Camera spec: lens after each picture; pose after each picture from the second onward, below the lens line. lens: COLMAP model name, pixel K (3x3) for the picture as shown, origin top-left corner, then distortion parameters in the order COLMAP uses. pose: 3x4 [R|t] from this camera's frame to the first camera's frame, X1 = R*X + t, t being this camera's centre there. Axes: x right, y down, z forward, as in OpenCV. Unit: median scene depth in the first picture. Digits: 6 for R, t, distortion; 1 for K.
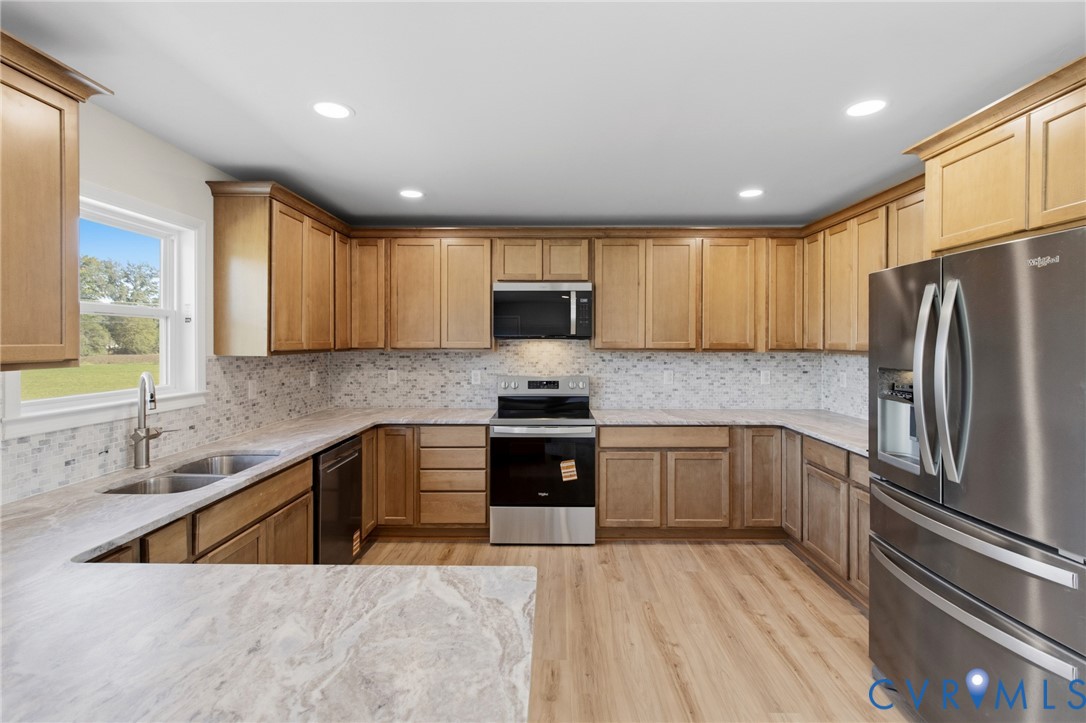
lens RADIAL K [[505.1, 0, 549.1], [0, 505.1, 344.1], [0, 0, 1]] dist [0.001164, -0.000103]
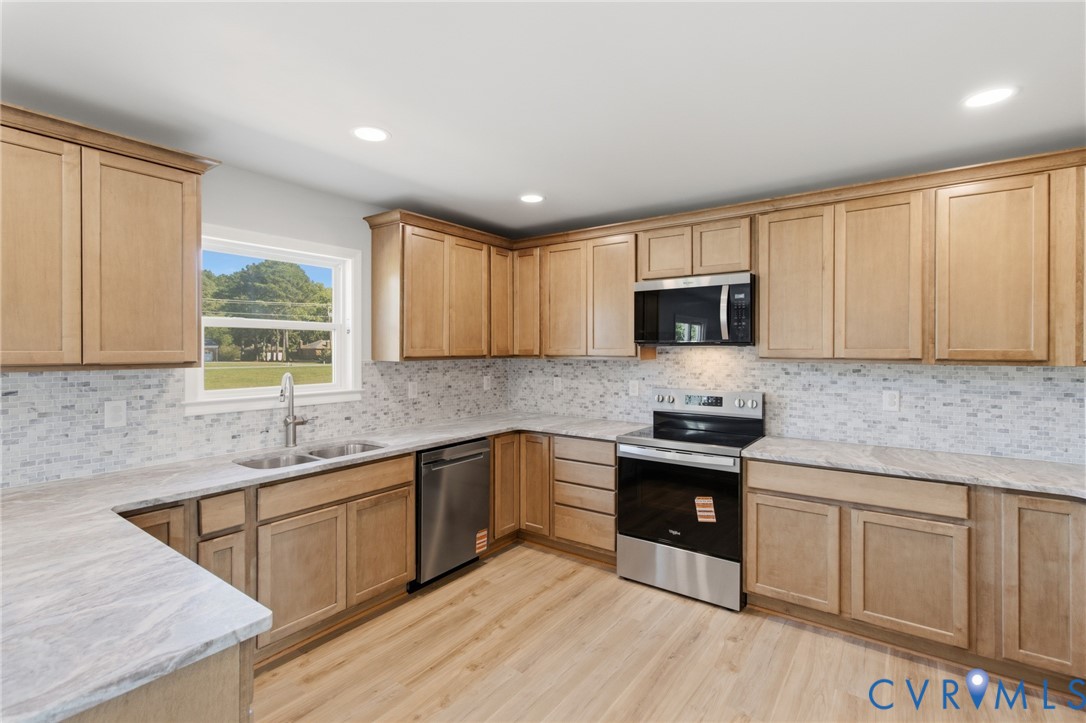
lens RADIAL K [[505.1, 0, 545.6], [0, 505.1, 349.5], [0, 0, 1]] dist [0.001164, -0.000103]
pose [[0.815713, 0.000126, -0.578457, 0.292330], [-0.001959, 0.999995, -0.002545, -0.000893], [0.578454, 0.003210, 0.815709, 0.197779]]
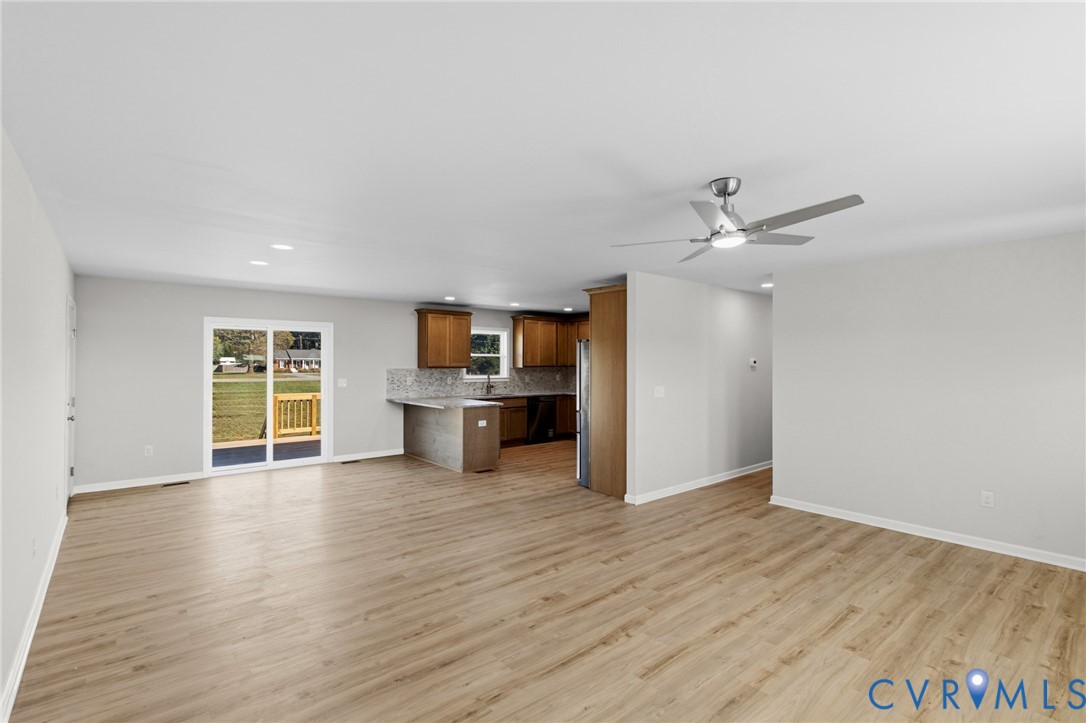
lens RADIAL K [[505.1, 0, 548.2], [0, 505.1, 361.6], [0, 0, 1]] dist [0.001164, -0.000103]
pose [[0.655215, 0.000348, -0.755442, 1.589619], [-0.005988, 0.999971, -0.004732, -0.000550], [0.755419, 0.007624, 0.655198, -0.805887]]
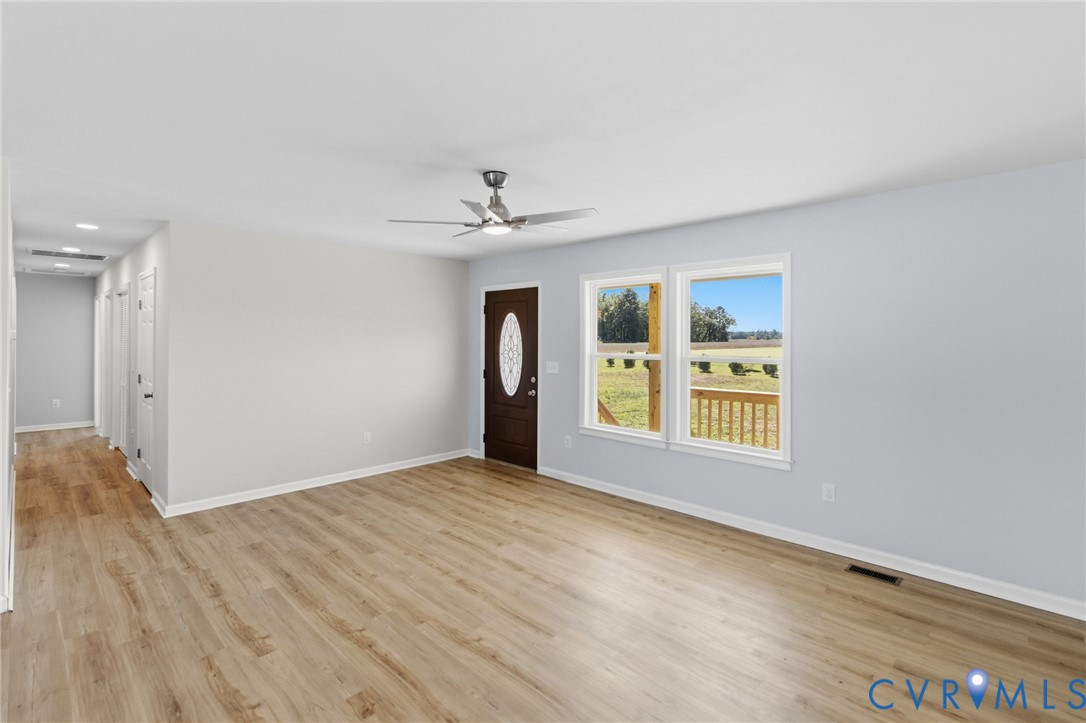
lens RADIAL K [[505.1, 0, 543.2], [0, 505.1, 333.9], [0, 0, 1]] dist [0.001164, -0.000103]
pose [[0.695447, 0.006591, 0.718547, 0.663759], [0.000315, 0.999955, -0.009476, -0.001767], [-0.718577, 0.006816, 0.695414, -0.756946]]
